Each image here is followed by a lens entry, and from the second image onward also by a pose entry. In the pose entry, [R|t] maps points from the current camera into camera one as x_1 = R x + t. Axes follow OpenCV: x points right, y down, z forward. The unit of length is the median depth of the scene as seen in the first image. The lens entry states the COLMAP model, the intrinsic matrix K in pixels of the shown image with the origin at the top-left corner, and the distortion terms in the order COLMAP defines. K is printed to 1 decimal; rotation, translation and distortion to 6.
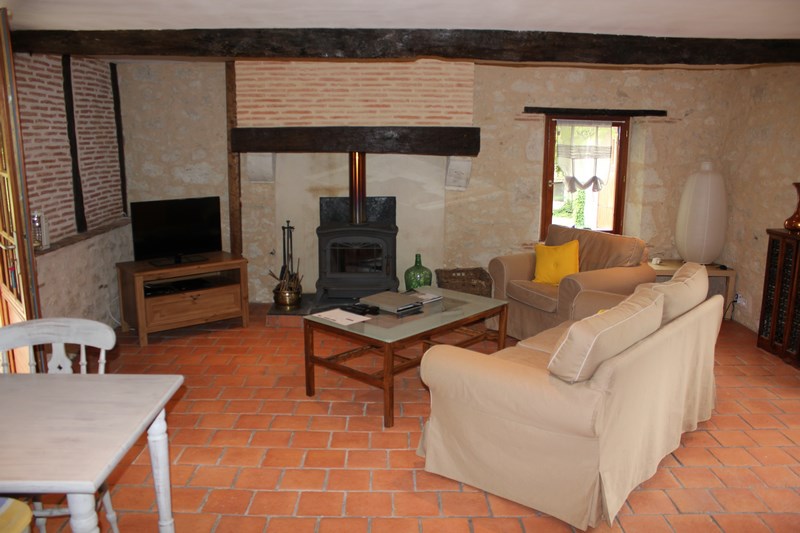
lens RADIAL K [[650.2, 0, 400.0], [0, 650.2, 266.5], [0, 0, 1]] dist [-0.178796, 0.171284]
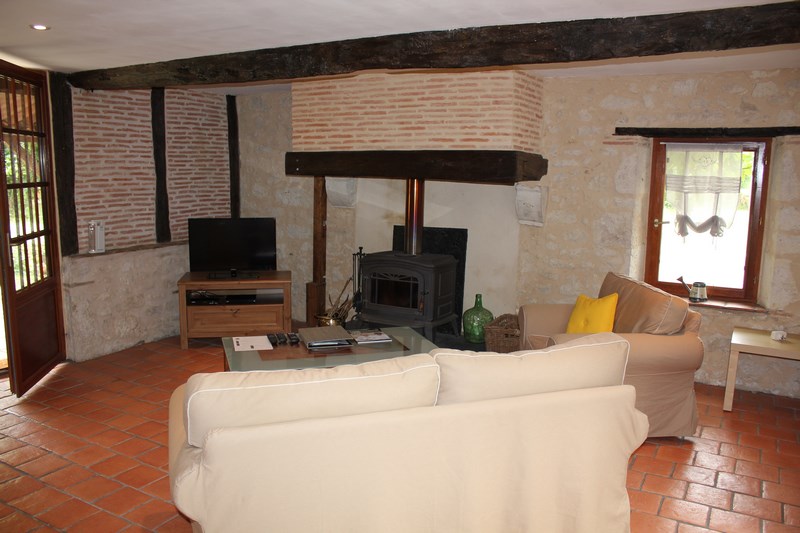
lens RADIAL K [[650.2, 0, 400.0], [0, 650.2, 266.5], [0, 0, 1]] dist [-0.178796, 0.171284]
pose [[0.866901, 0.079743, -0.492060, 0.420555], [-0.106149, 0.994012, -0.025922, -0.025501], [0.487047, 0.074703, 0.870175, 0.195895]]
